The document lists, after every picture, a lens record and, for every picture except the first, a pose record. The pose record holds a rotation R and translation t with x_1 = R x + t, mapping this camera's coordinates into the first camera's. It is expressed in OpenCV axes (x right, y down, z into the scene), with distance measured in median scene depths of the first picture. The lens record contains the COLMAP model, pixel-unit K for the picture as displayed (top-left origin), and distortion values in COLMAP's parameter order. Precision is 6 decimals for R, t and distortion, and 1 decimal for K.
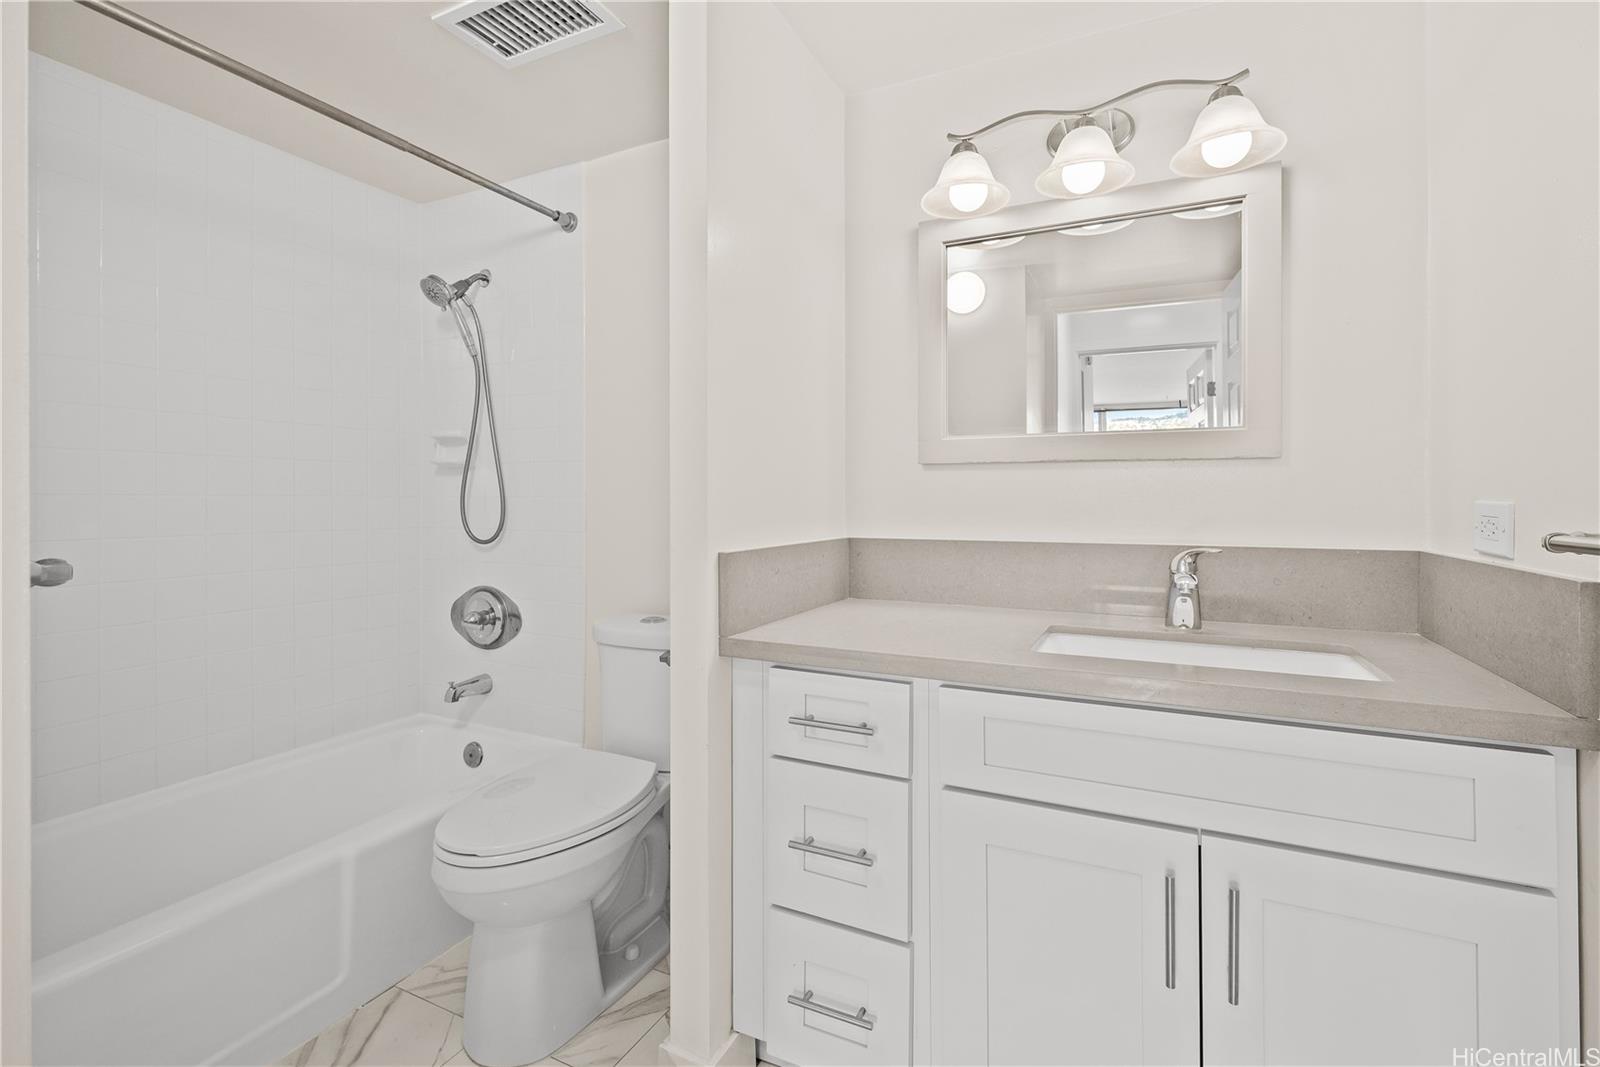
lens RADIAL K [[709.4, 0, 800.3], [0, 709.4, 502.4], [0, 0, 1]] dist [0.000896, 0.000089]
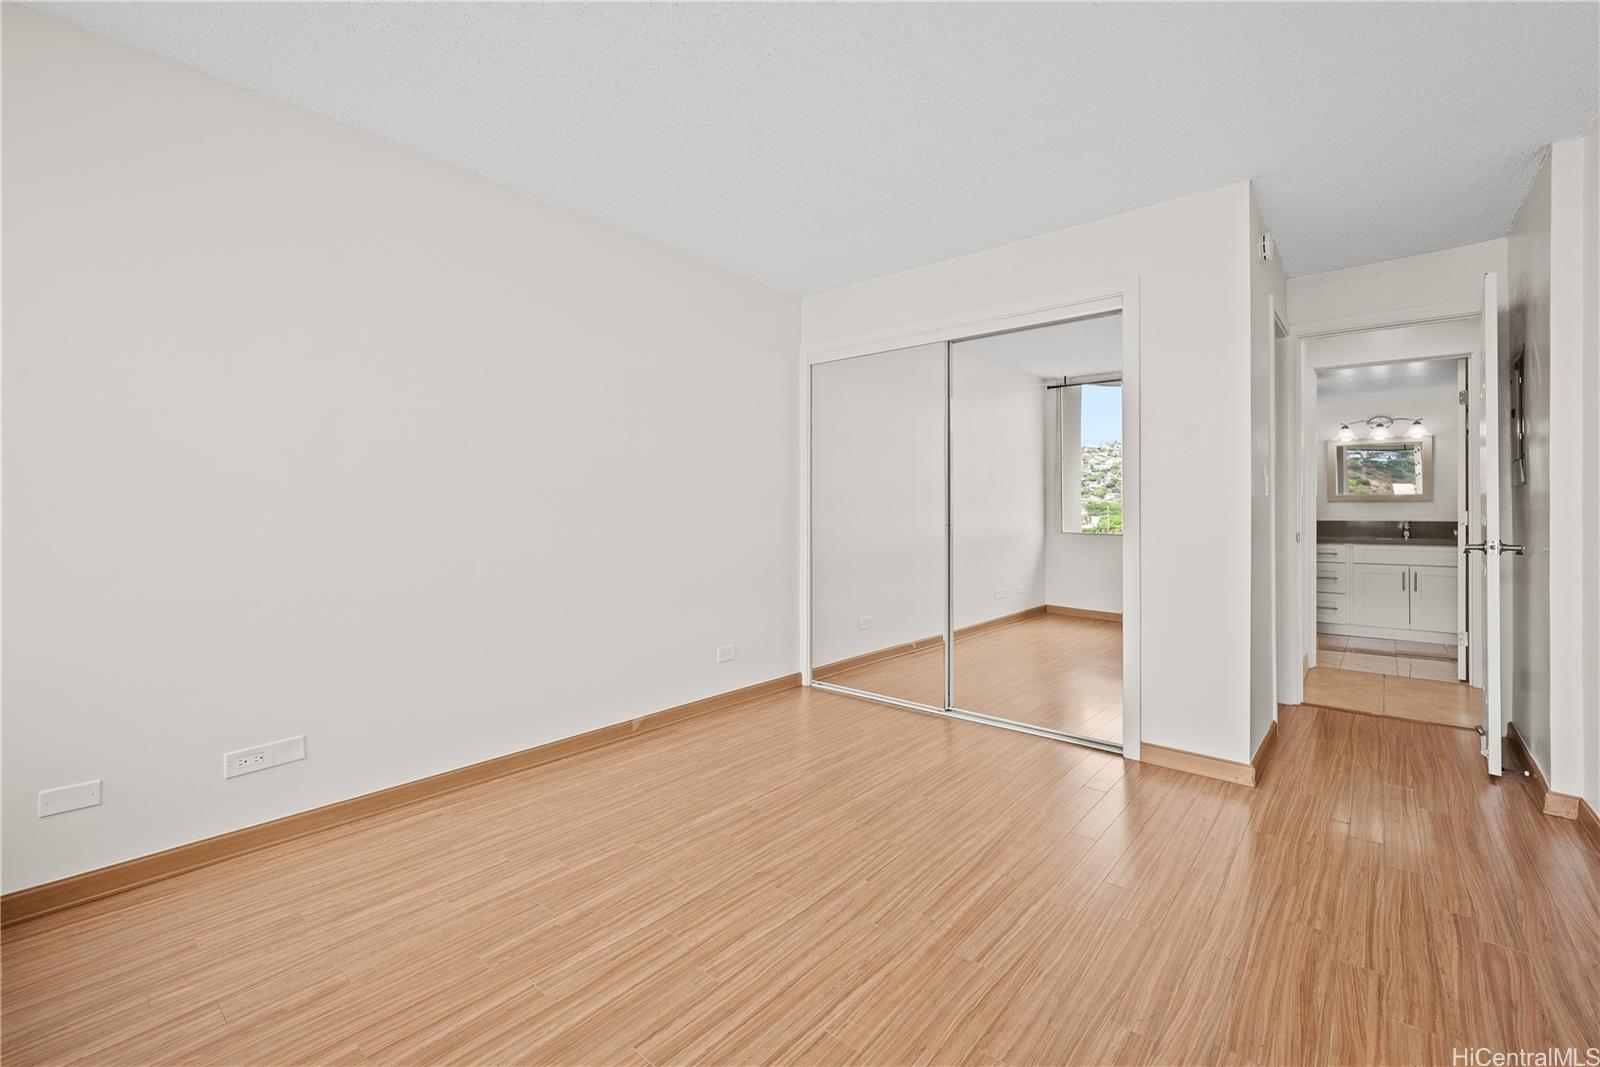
lens RADIAL K [[670.6, 0, 807.2], [0, 670.6, 506.8], [0, 0, 1]] dist [0.000451, 0.000081]
pose [[0.968676, -0.003410, -0.248304, -2.190524], [0.002267, 0.999985, -0.004890, -0.015482], [0.248317, 0.004174, 0.968670, -4.265750]]
